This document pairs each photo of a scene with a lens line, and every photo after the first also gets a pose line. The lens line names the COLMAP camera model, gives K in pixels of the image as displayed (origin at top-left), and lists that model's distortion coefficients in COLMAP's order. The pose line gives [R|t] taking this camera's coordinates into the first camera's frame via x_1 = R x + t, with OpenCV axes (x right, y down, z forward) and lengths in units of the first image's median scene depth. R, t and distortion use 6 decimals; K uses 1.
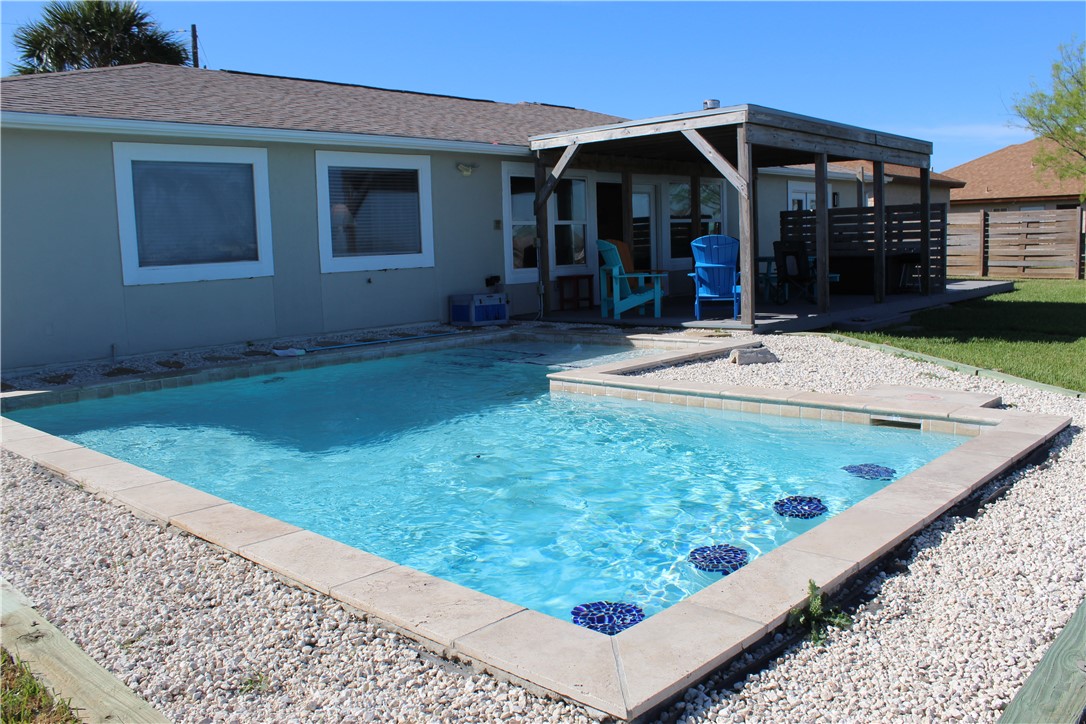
lens RADIAL K [[916.1, 0, 543.0], [0, 916.1, 362.0], [0, 0, 1]] dist [-0.166060, 0.139469]
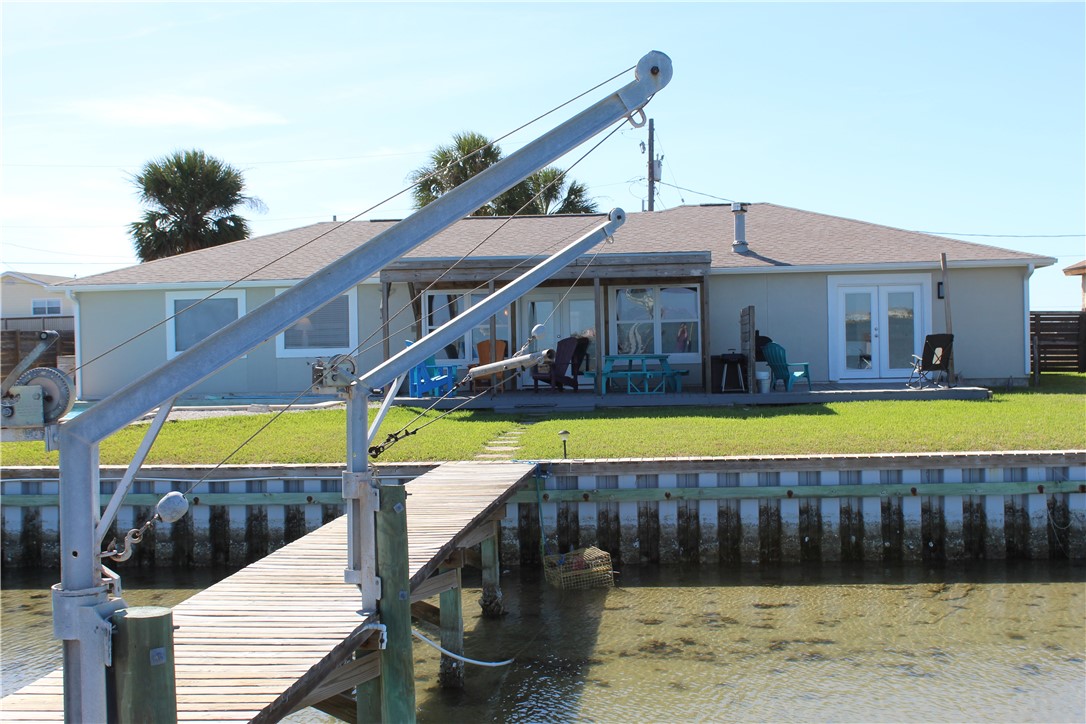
lens RADIAL K [[1410.1, 0, 543.0], [0, 1410.1, 362.0], [0, 0, 1]] dist [-0.030235, -0.020343]
pose [[0.612915, 0.035256, -0.789362, 2.129613], [-0.100359, 0.994387, -0.033512, -0.047733], [0.783749, 0.099759, 0.613013, -0.260492]]
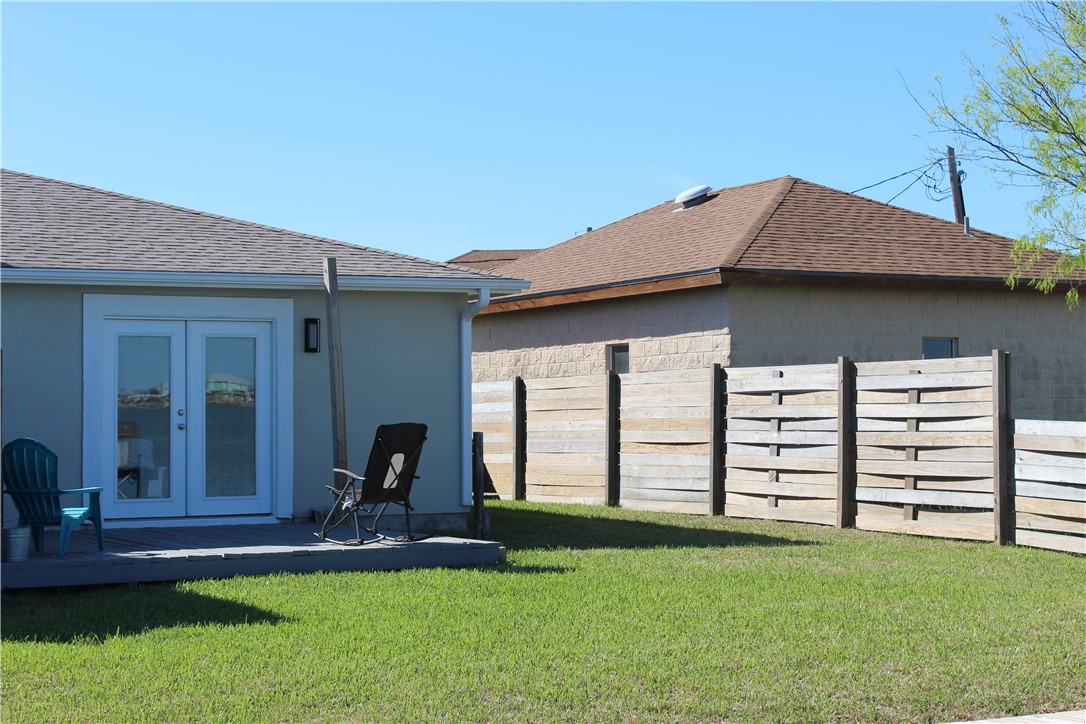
lens RADIAL K [[2043.9, 0, 543.0], [0, 2043.9, 362.0], [0, 0, 1]] dist [0.055877, 0.016409]
pose [[0.949433, 0.019174, -0.313385, 1.331194], [-0.065319, 0.988357, -0.137421, -0.075392], [0.307101, 0.150942, 0.939631, 0.210410]]
